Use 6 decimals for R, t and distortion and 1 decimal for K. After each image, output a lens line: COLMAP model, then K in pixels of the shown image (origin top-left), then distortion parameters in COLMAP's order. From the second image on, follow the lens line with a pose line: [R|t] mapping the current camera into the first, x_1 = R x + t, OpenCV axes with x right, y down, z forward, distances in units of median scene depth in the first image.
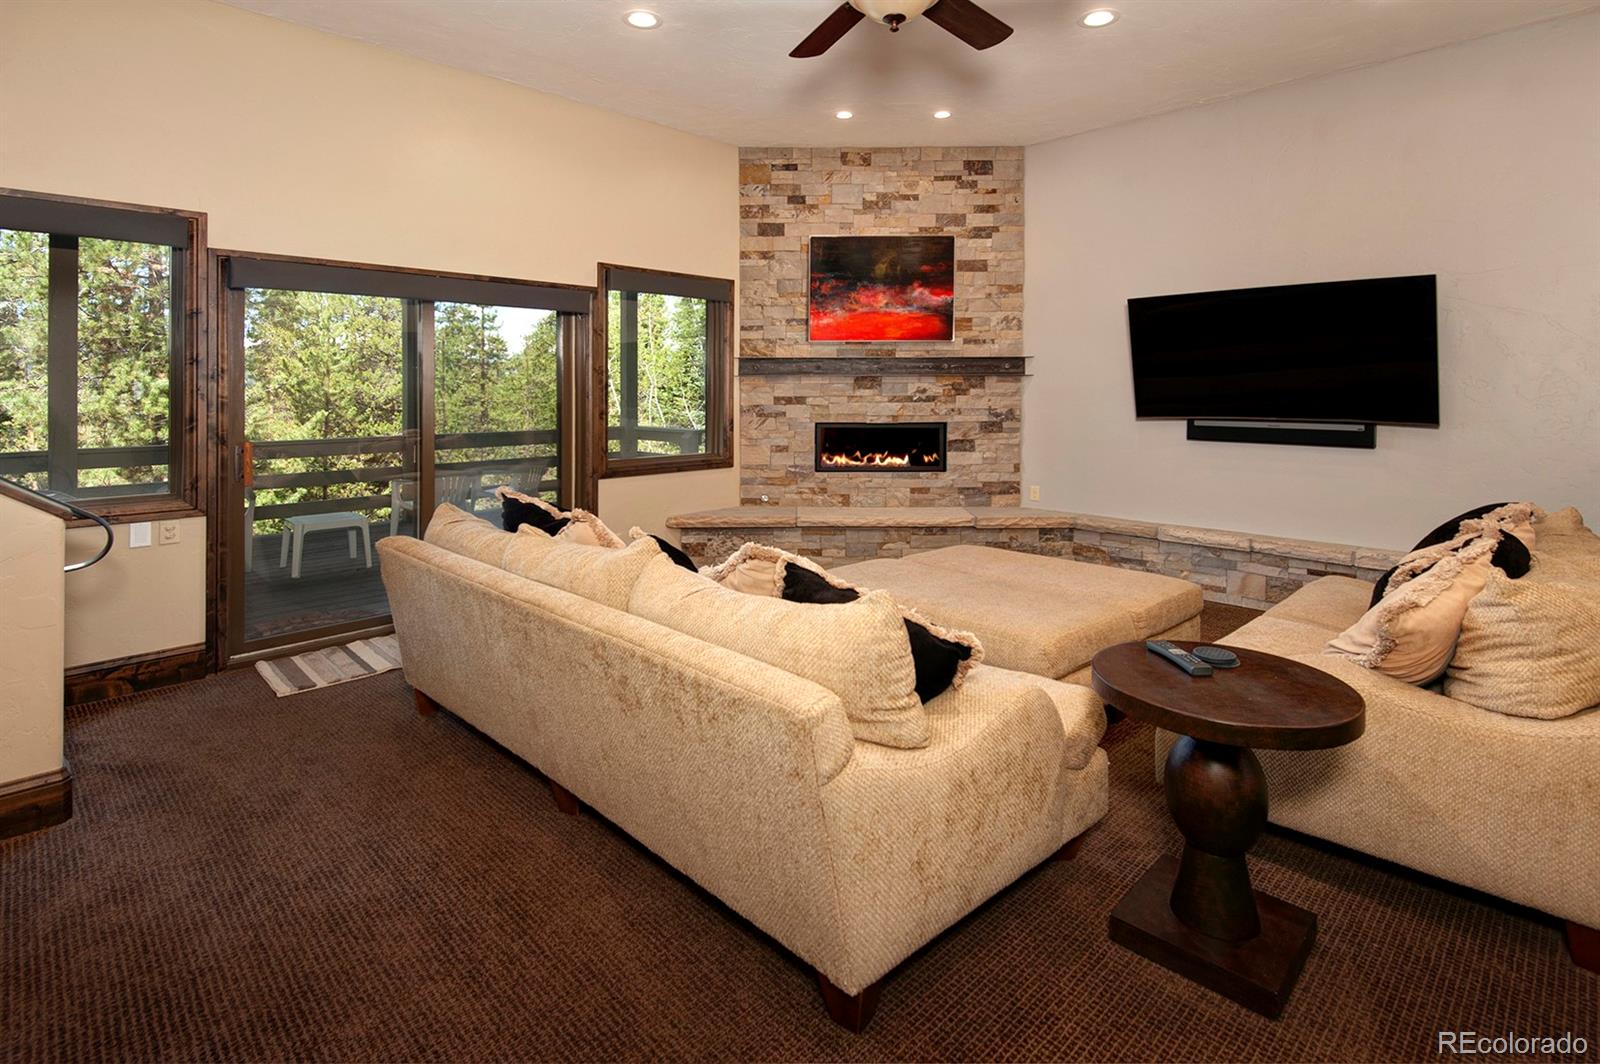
lens RADIAL K [[758.0, 0, 800.0], [0, 758.0, 532.0], [0, 0, 1]] dist [-0.000851, -0.000340]
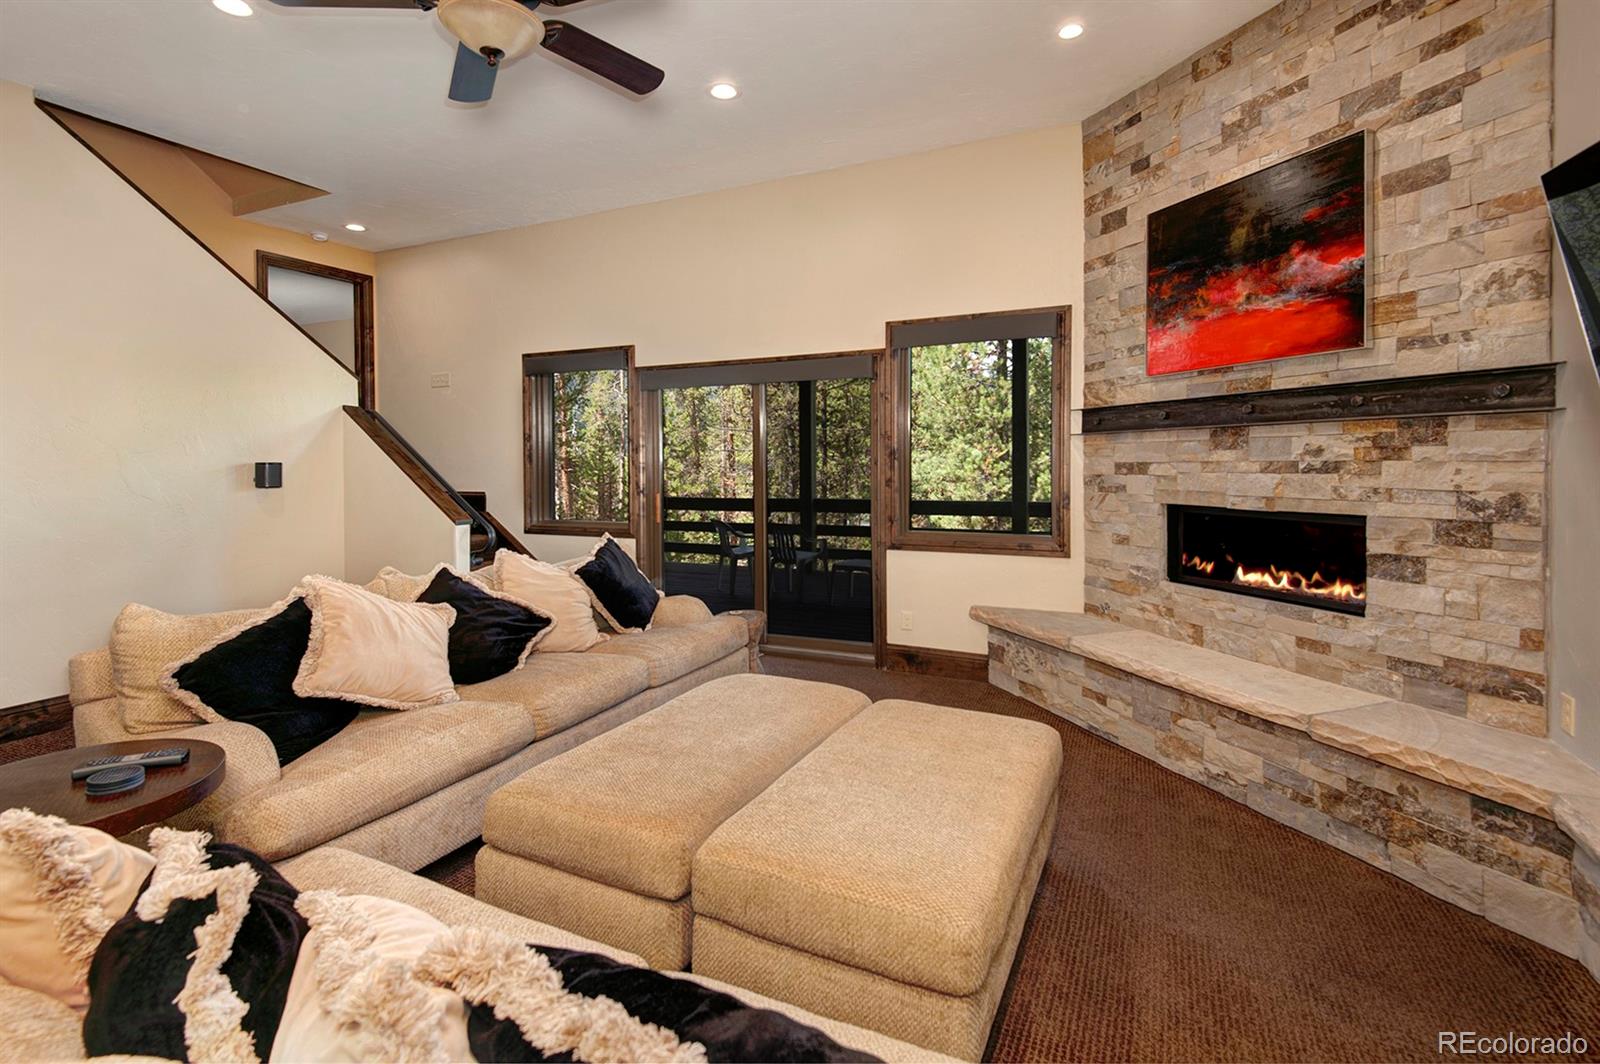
lens RADIAL K [[789.0, 0, 796.8], [0, 789.0, 567.9], [0, 0, 1]] dist [0.001835, -0.012836]
pose [[0.341502, 0.124589, -0.931587, 0.549949], [-0.156621, 0.984860, 0.074299, -0.094668], [0.926739, 0.120533, 0.355845, 0.501546]]
